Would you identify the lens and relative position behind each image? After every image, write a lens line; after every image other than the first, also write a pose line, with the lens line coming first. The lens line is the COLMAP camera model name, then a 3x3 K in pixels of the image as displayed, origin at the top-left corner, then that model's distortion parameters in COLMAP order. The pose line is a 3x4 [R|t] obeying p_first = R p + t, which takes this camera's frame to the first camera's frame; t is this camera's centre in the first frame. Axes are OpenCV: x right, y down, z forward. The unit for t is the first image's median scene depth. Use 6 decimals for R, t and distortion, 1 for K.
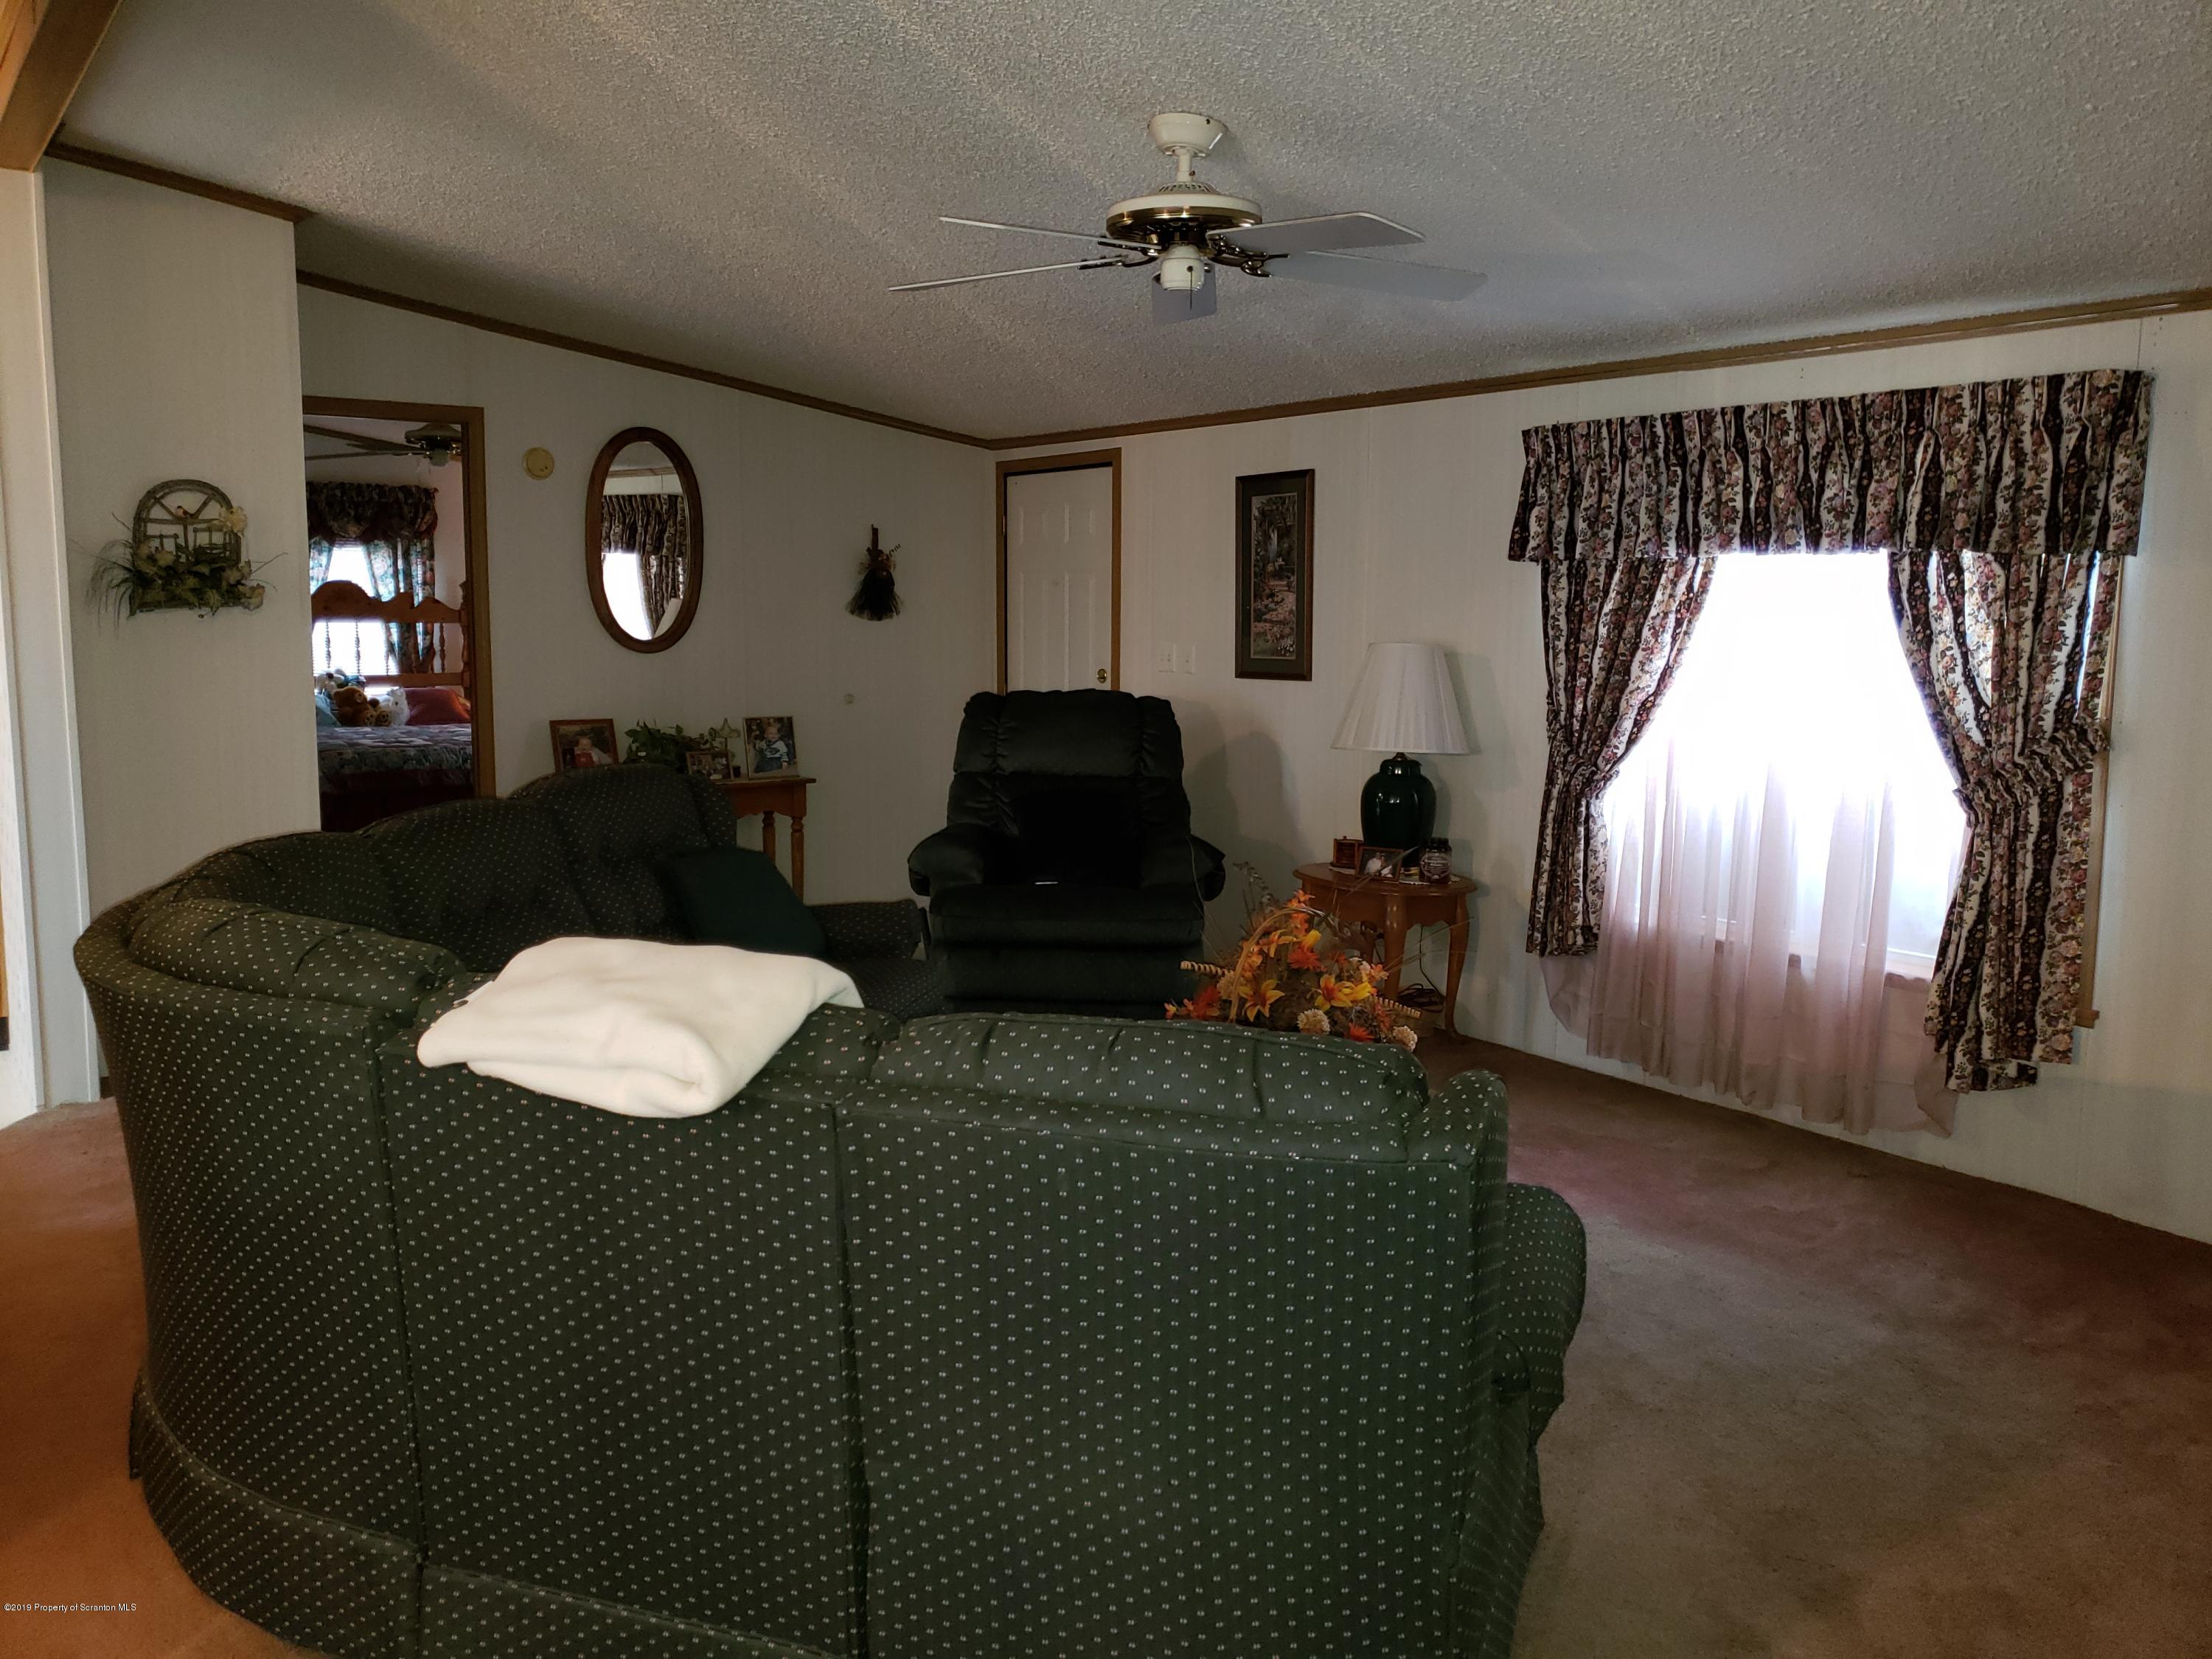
lens RADIAL K [[1744.9, 0, 1101.6], [0, 1744.9, 812.6], [0, 0, 1]] dist [0.028503, -0.020574]
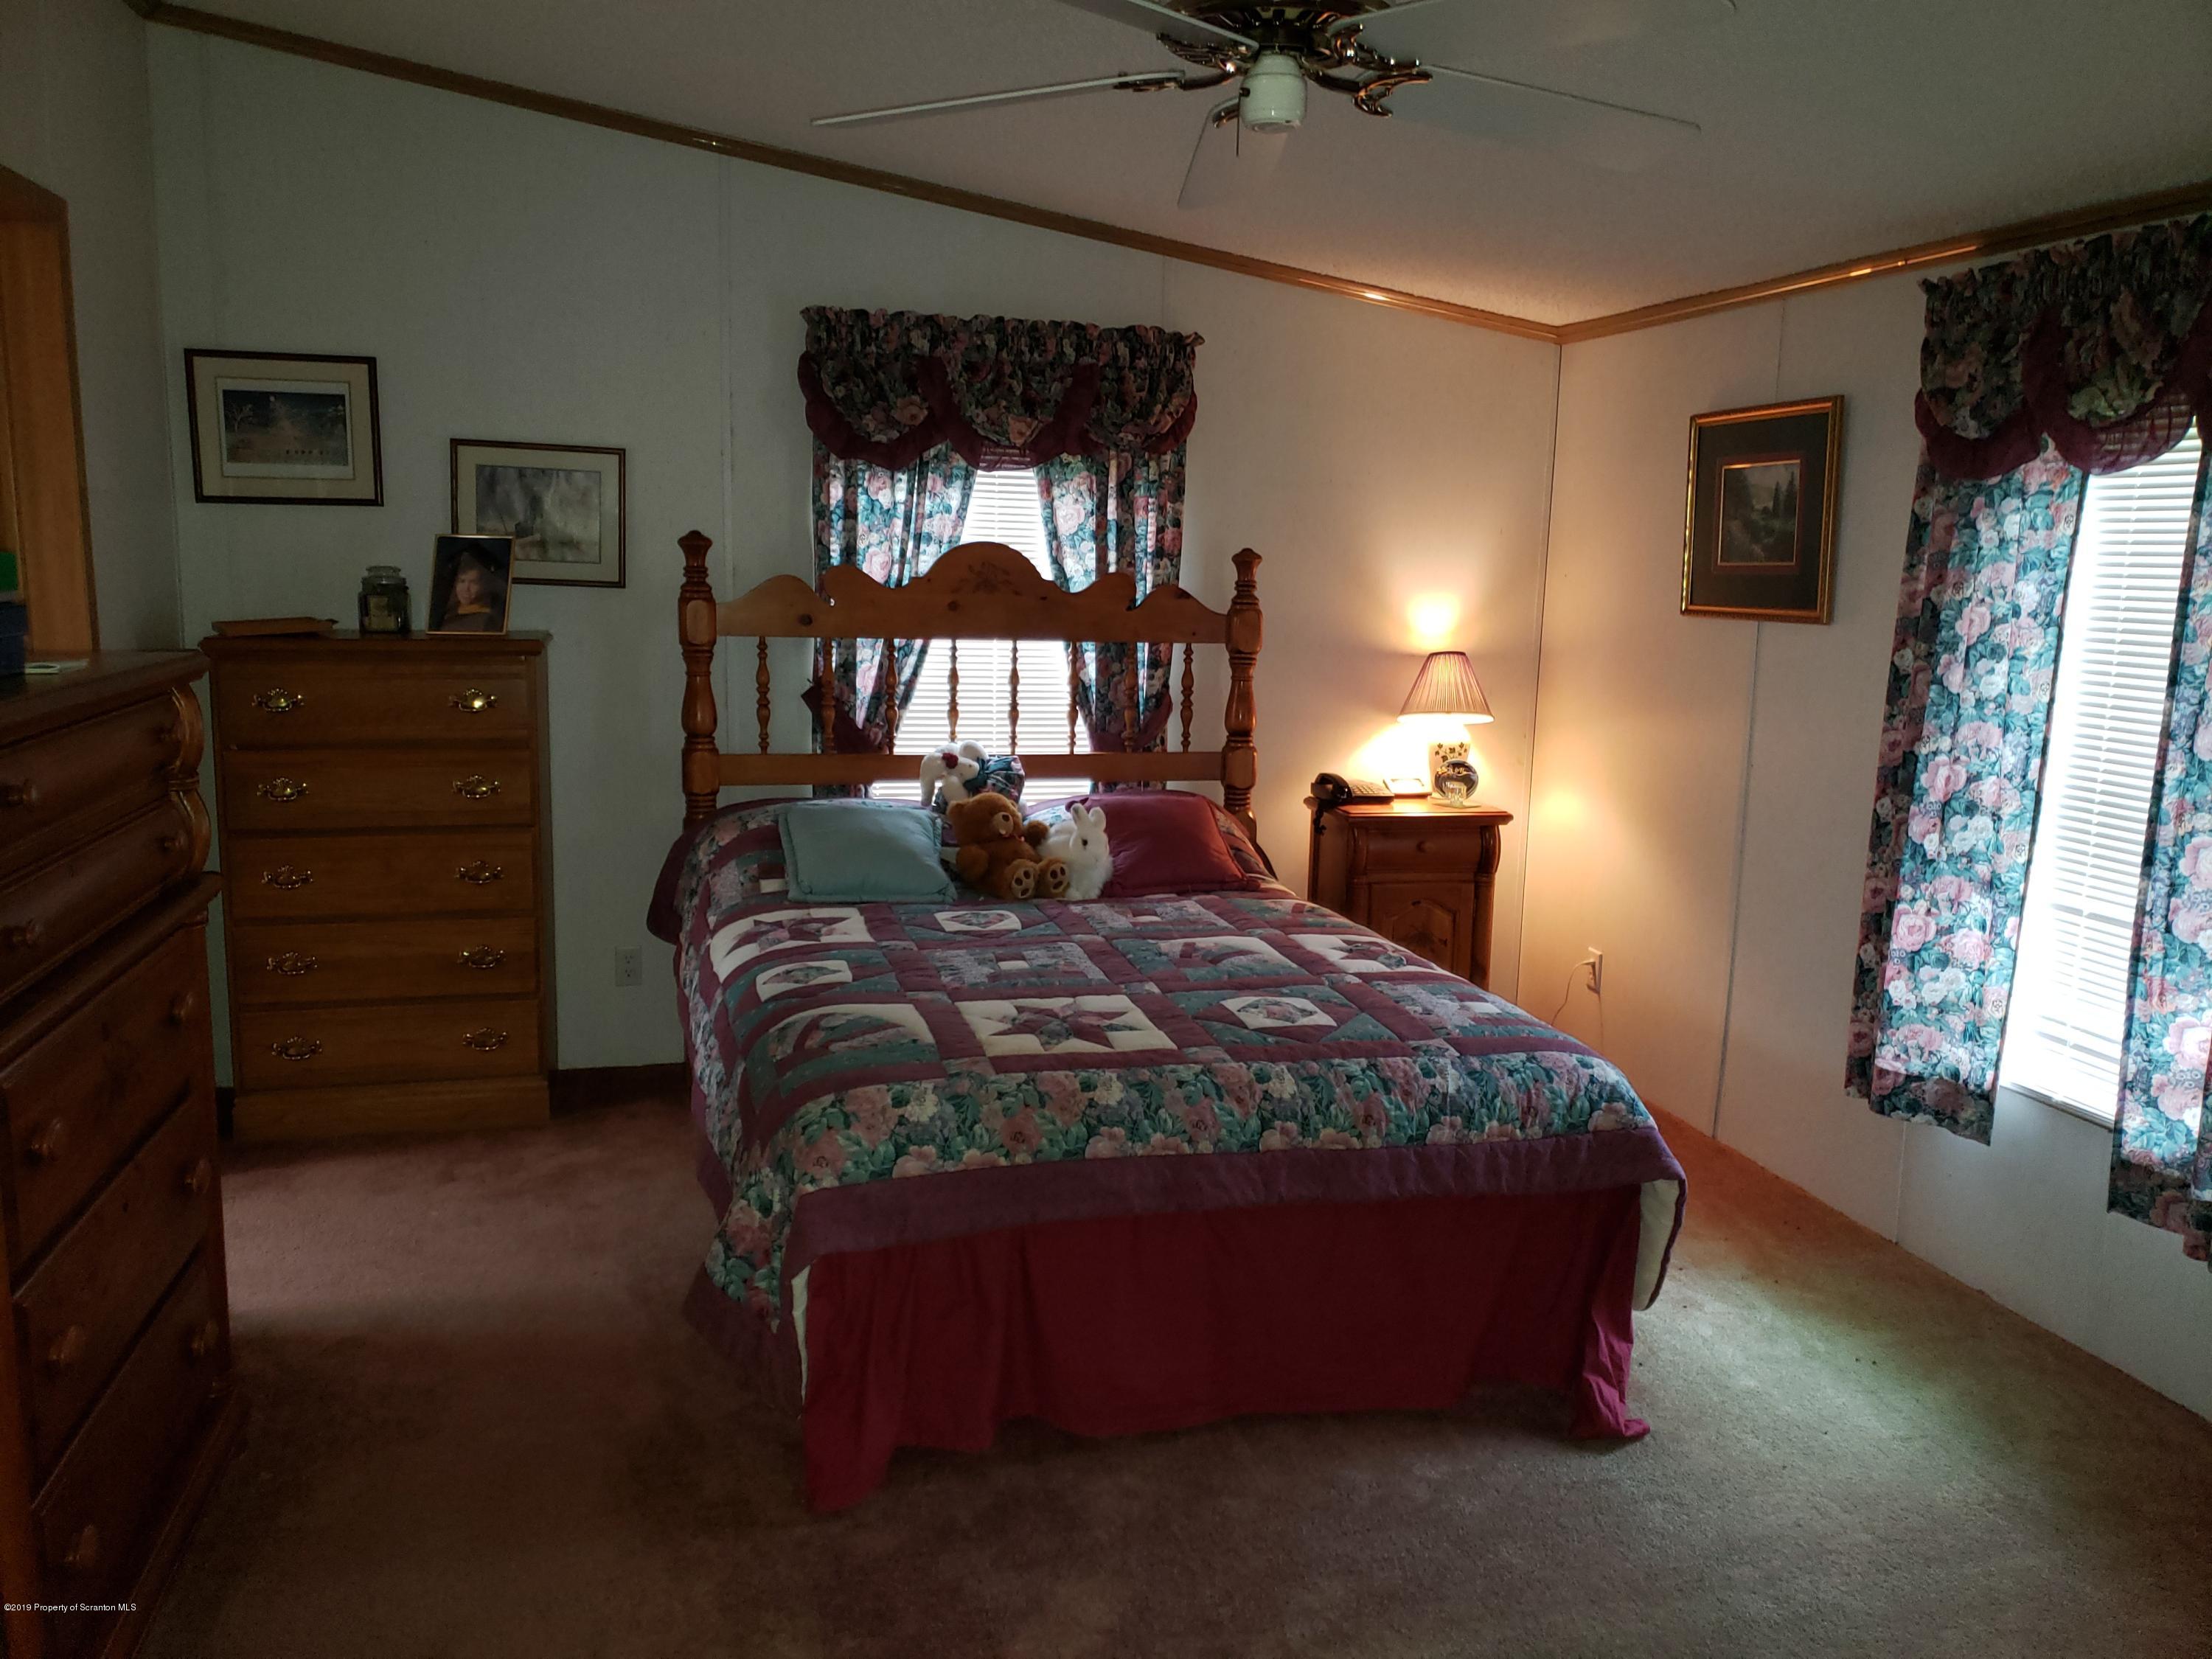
lens RADIAL K [[1744.9, 0, 1110.8], [0, 1744.9, 829.7], [0, 0, 1]] dist [0.028503, -0.020574]
pose [[0.929876, 0.071188, -0.360919, -0.235160], [-0.060595, 0.997336, 0.040599, -0.078723], [0.362847, -0.015882, 0.931713, 0.587060]]
